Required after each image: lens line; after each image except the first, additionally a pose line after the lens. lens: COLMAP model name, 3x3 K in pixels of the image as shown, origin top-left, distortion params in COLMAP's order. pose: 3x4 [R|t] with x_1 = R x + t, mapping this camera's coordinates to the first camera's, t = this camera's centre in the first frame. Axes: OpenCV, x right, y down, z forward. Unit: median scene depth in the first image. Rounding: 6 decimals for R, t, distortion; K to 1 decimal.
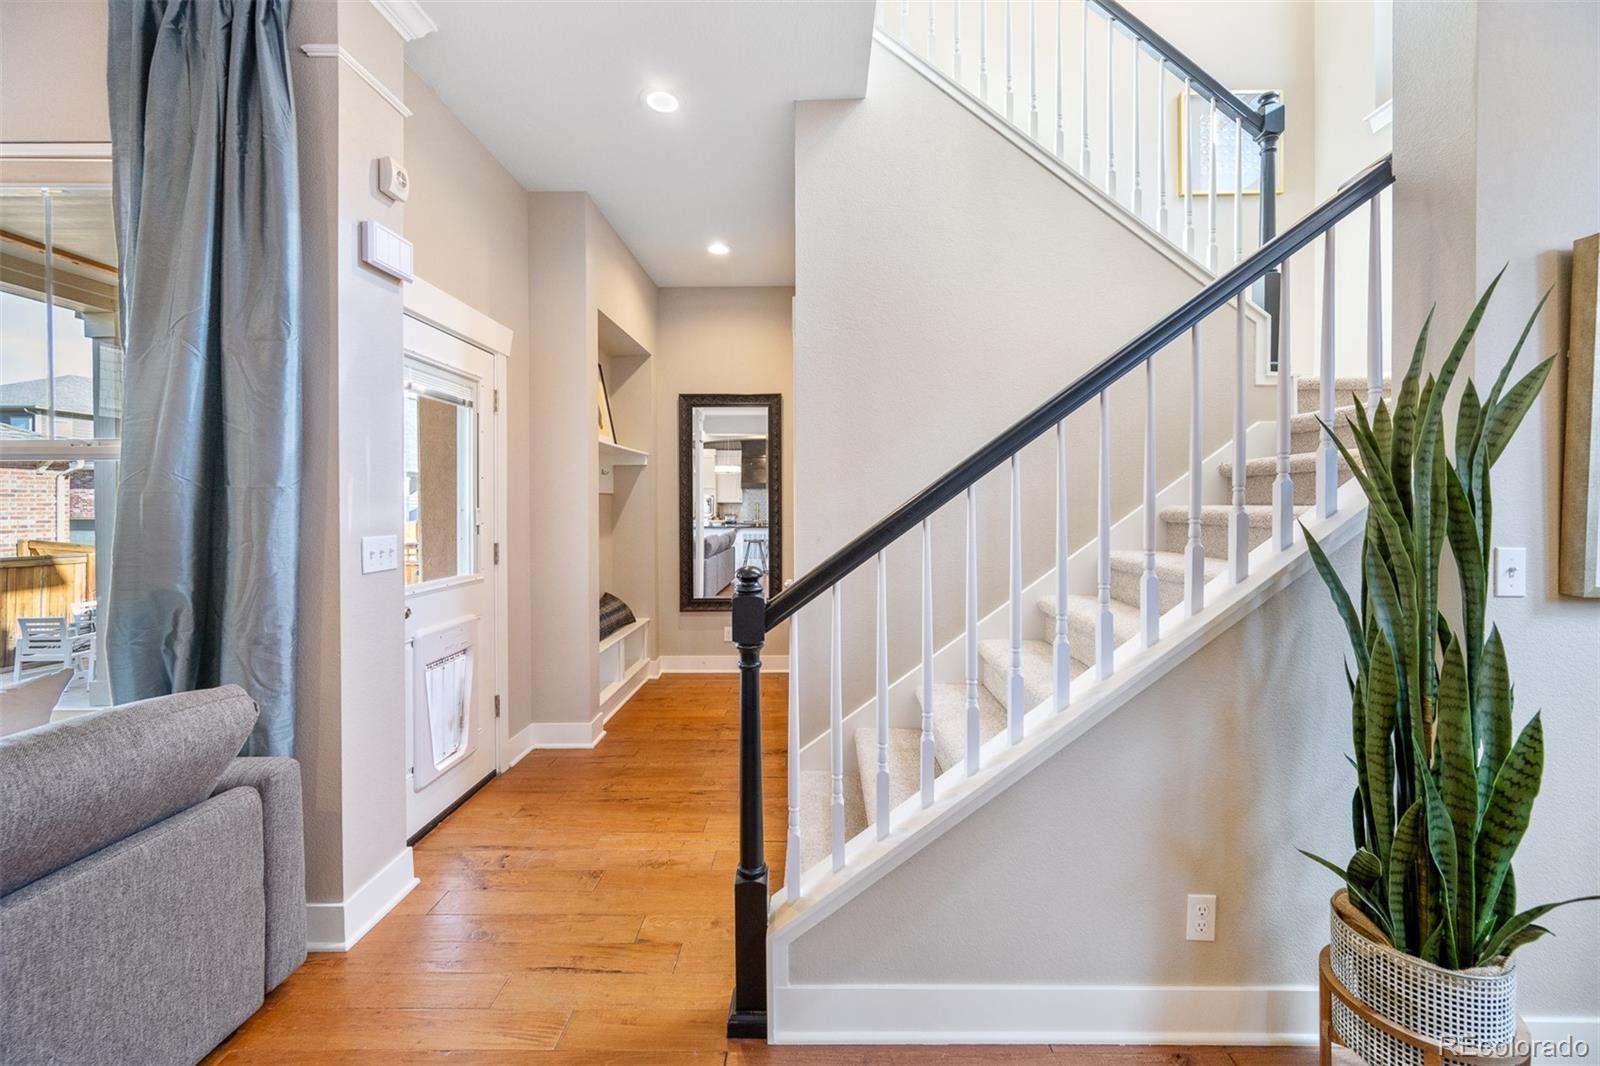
lens RADIAL K [[637.5, 0, 812.0], [0, 637.5, 517.6], [0, 0, 1]] dist [-0.004637, 0.001262]
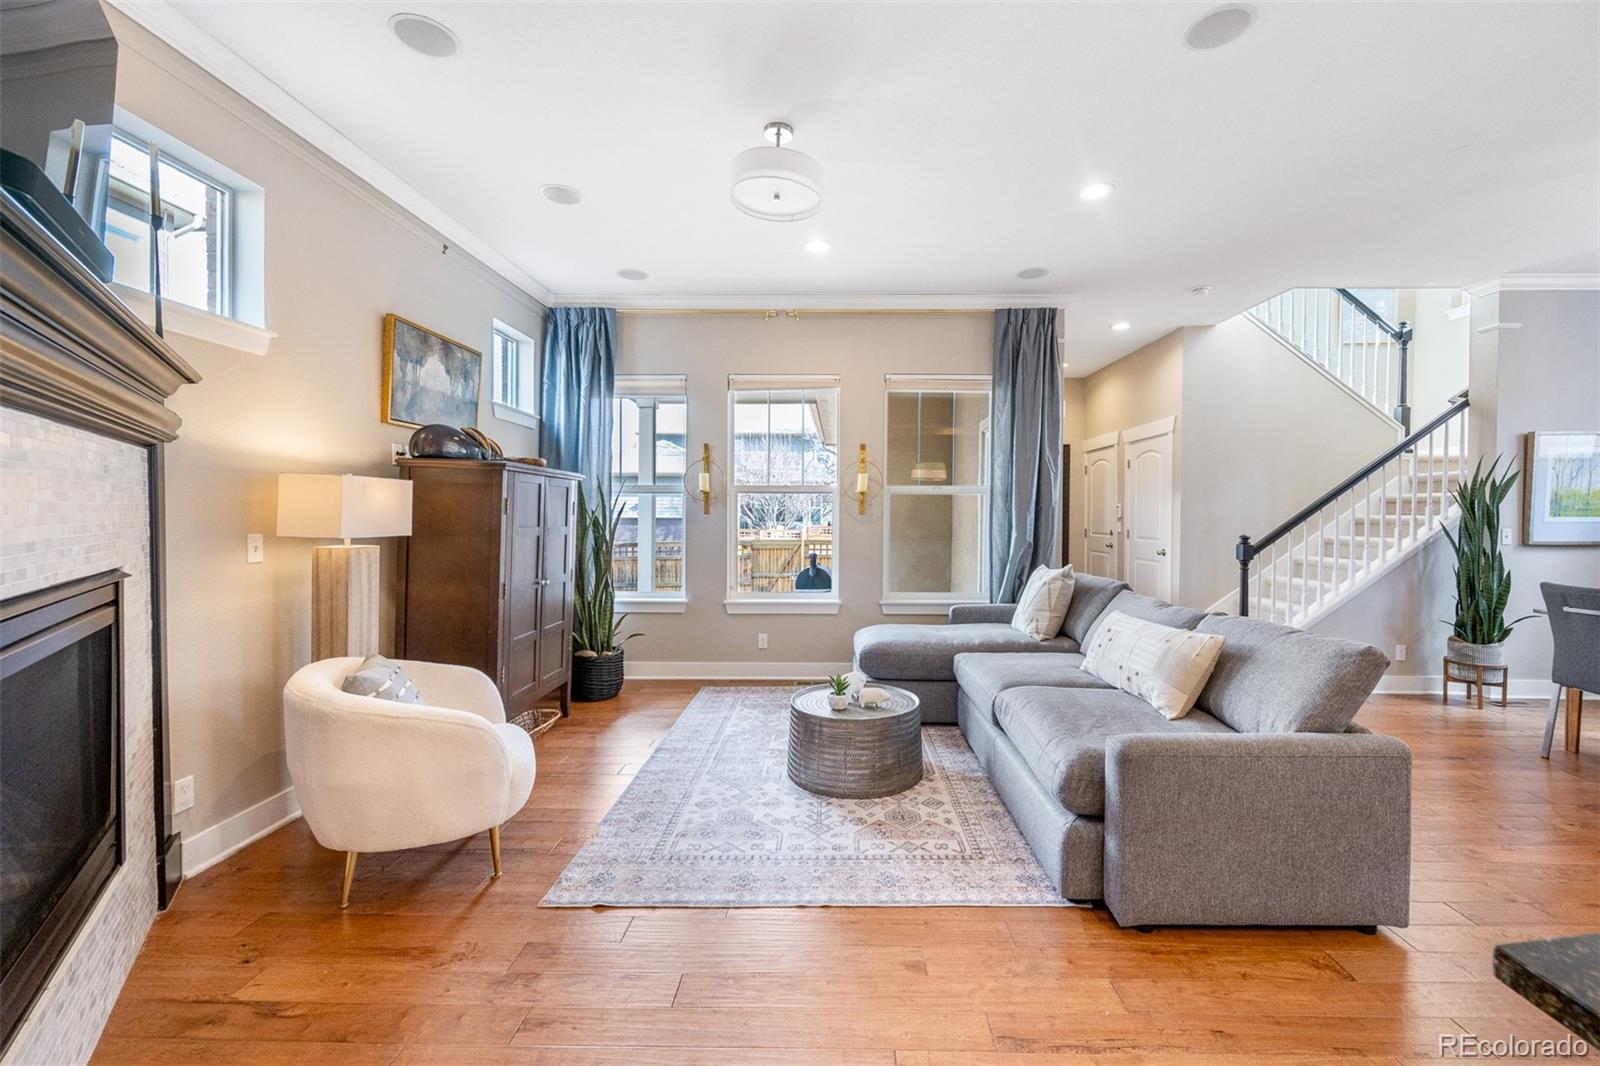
lens RADIAL K [[637.5, 0, 835.7], [0, 637.5, 526.0], [0, 0, 1]] dist [-0.004637, 0.001262]
pose [[0.999834, 0.014327, -0.011298, -2.312022], [-0.014325, 0.999897, 0.000274, 0.083140], [0.011301, -0.000112, 0.999936, -2.308517]]
